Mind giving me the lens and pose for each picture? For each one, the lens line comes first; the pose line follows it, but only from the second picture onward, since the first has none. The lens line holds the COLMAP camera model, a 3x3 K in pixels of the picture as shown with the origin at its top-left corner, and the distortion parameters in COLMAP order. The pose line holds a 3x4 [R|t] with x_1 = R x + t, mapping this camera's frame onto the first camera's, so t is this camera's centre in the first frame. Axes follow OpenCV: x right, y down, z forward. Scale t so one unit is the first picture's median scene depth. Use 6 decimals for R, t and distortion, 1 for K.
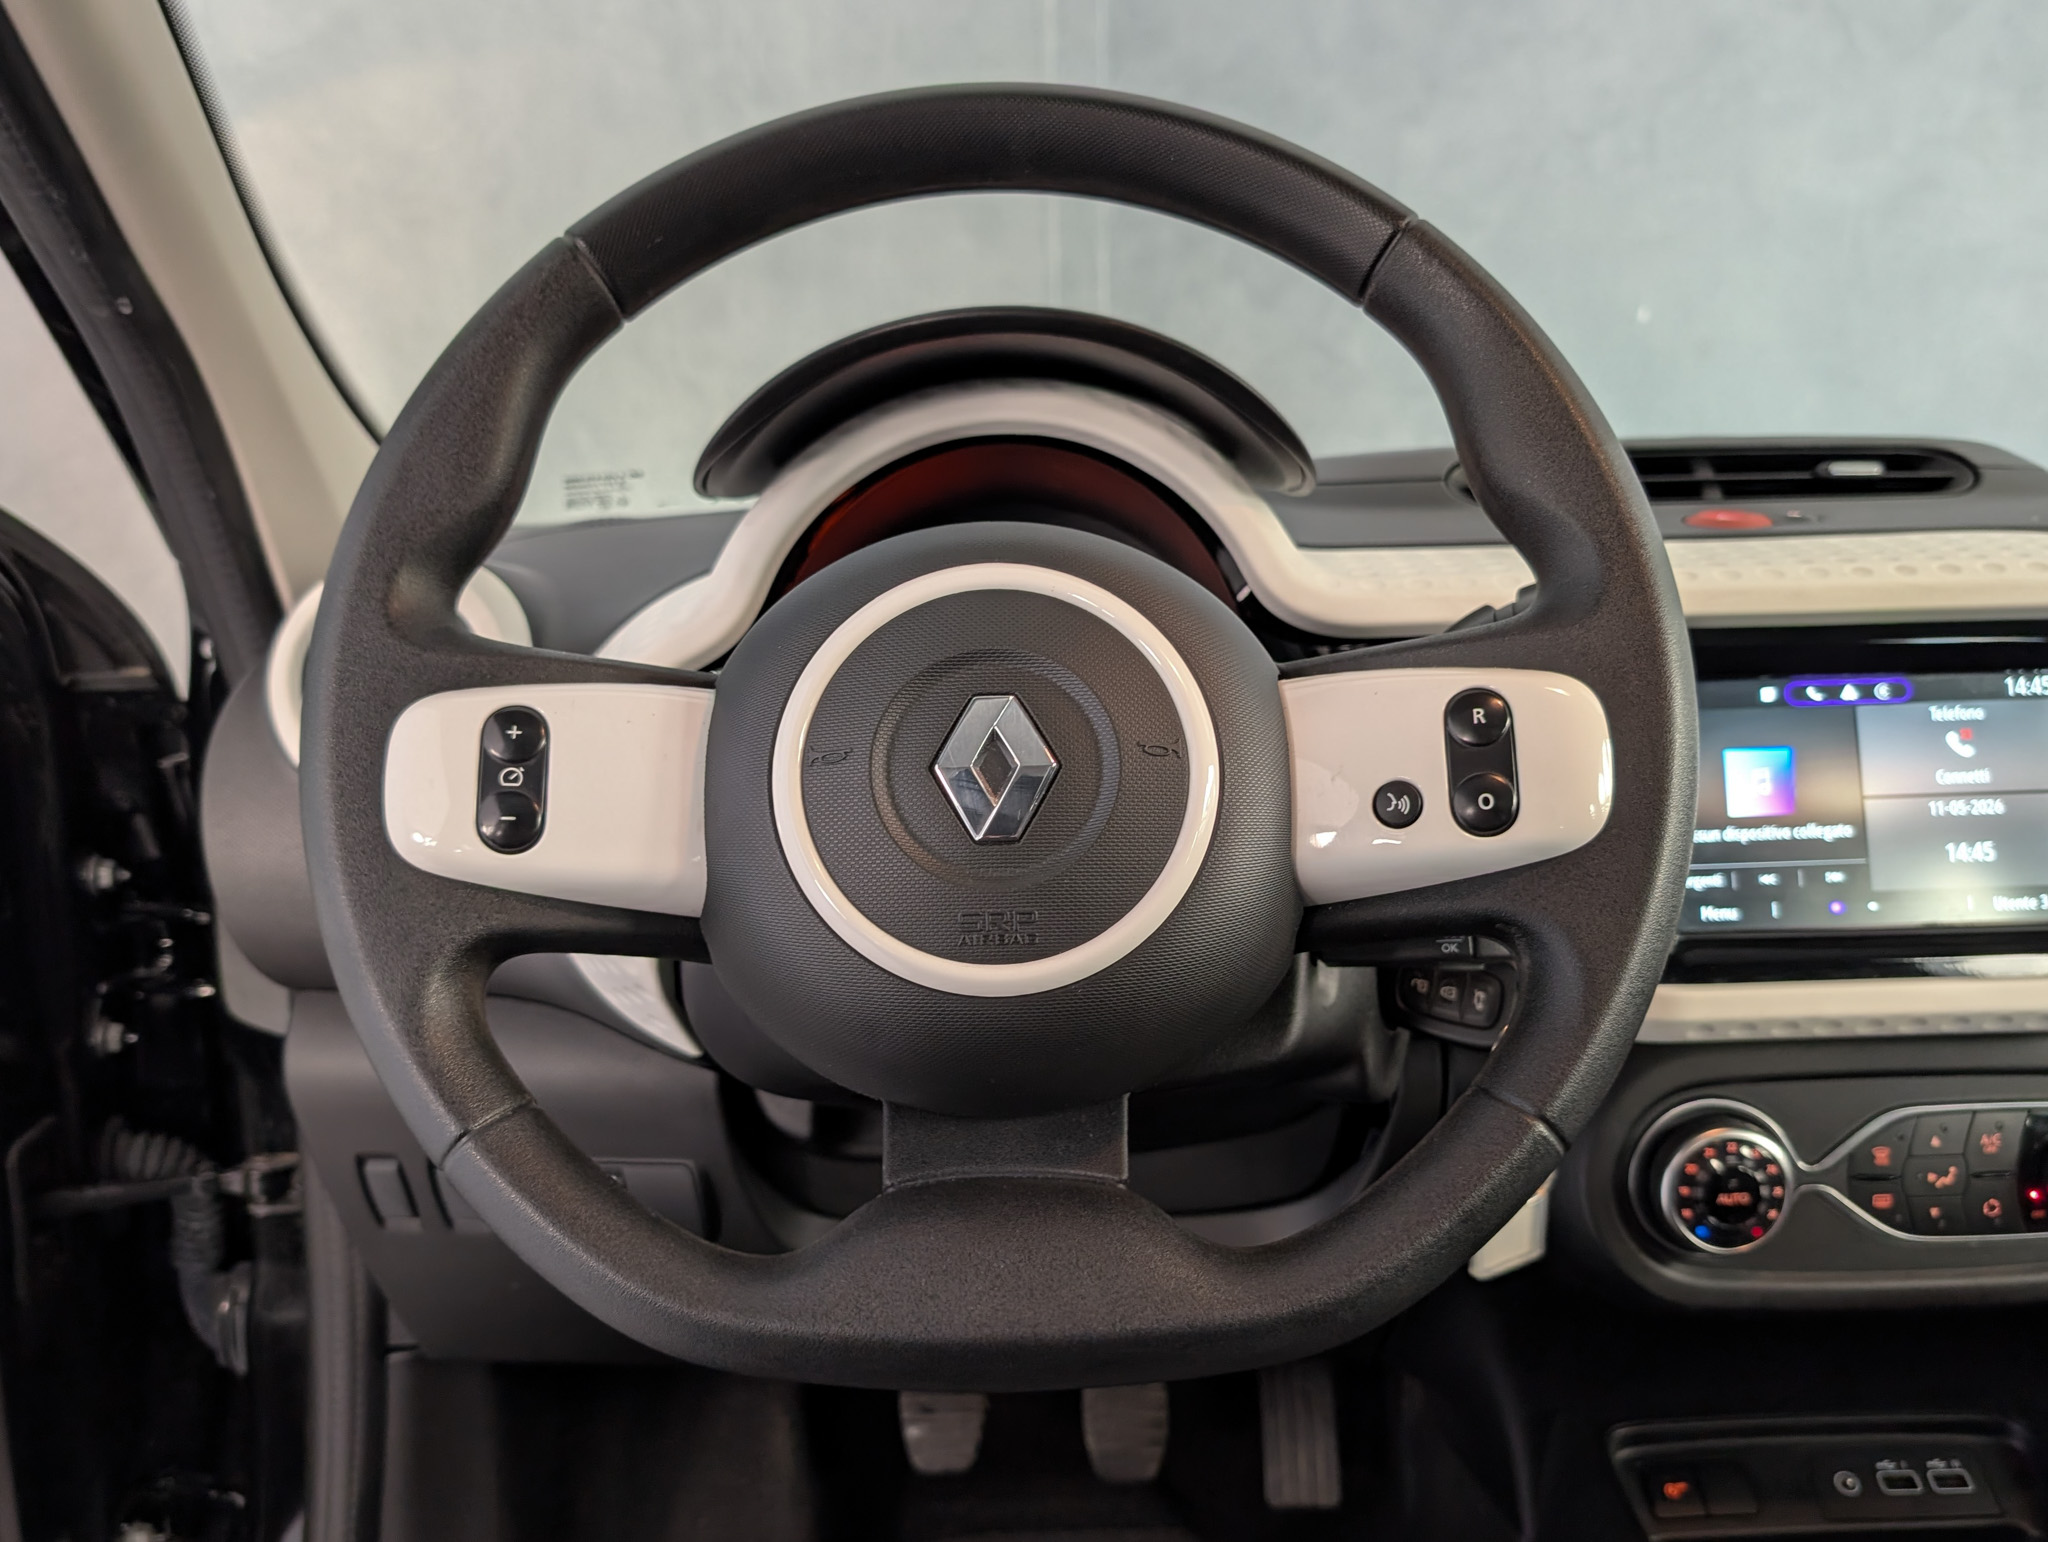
lens RADIAL K [[1728.6, 0, 1053.0], [0, 1728.6, 779.6], [0, 0, 1]] dist [0.002752, -0.003616]
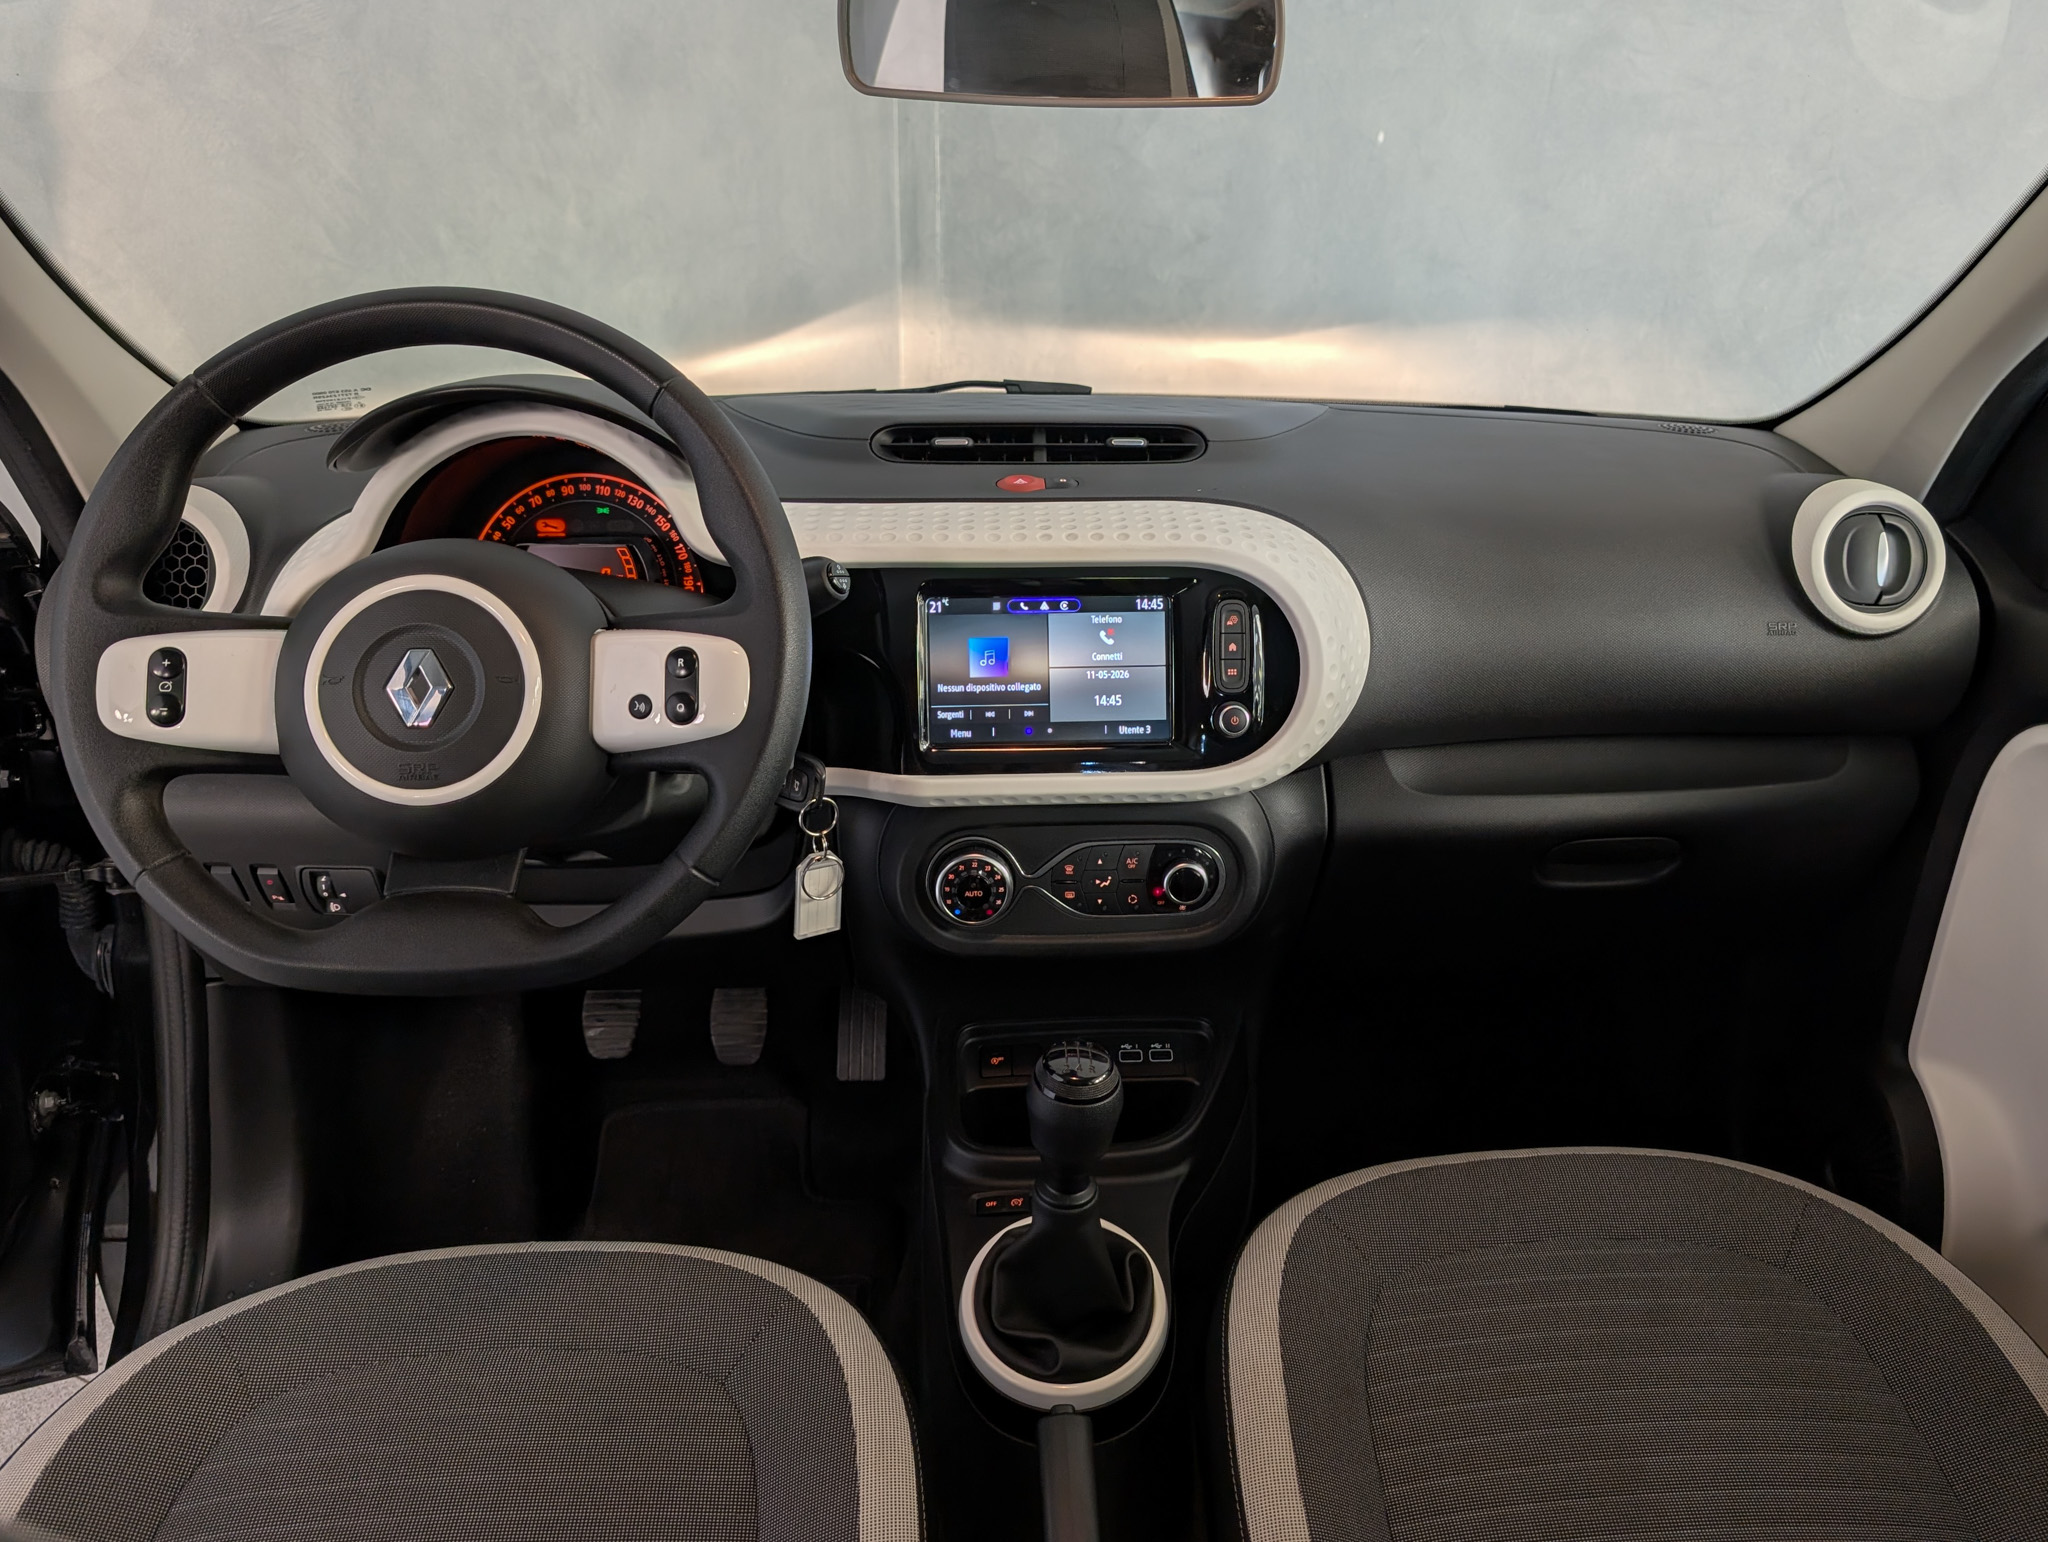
lens RADIAL K [[1585.0, 0, 1106.6], [0, 1585.0, 705.6], [0, 0, 1]] dist [0.030438, -0.031393]
pose [[0.997346, 0.013589, 0.071526, 0.408372], [-0.023627, 0.989667, 0.141427, -0.173895], [-0.068865, -0.142742, 0.987361, -0.556566]]
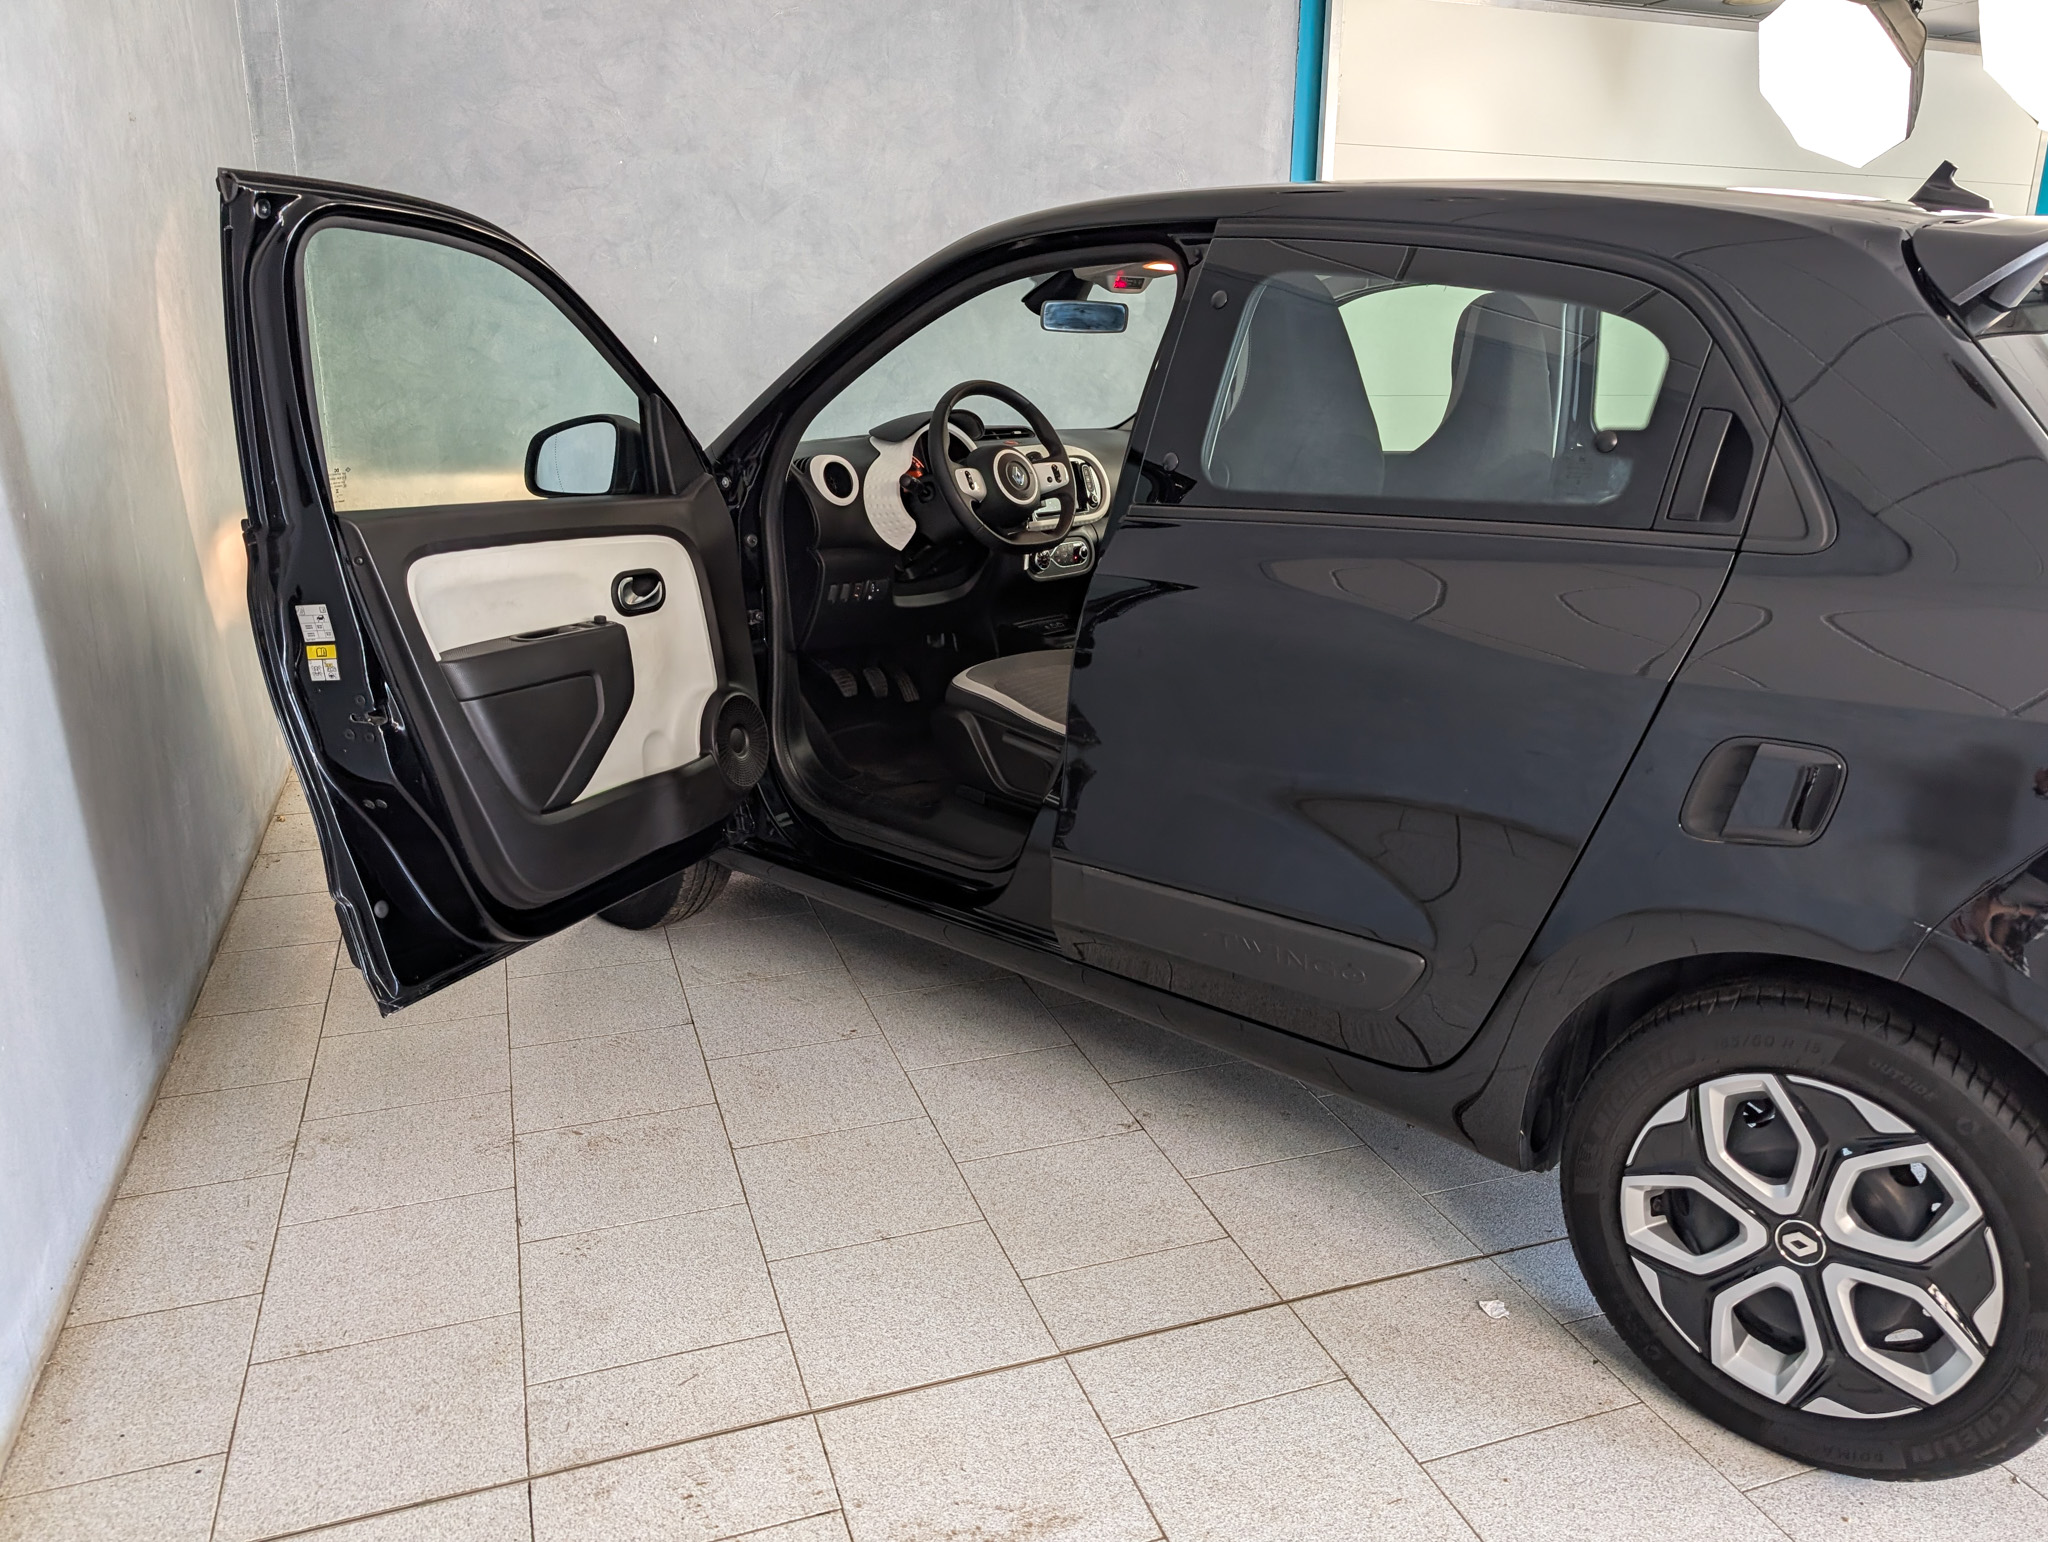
lens RADIAL K [[1585.0, 0, 1062.5], [0, 1585.0, 797.9], [0, 0, 1]] dist [0.030438, -0.031393]
pose [[0.675155, -0.180455, 0.715263, -3.562624], [0.132844, 0.983508, 0.122737, 0.384602], [-0.725616, 0.012152, 0.687993, -2.744151]]
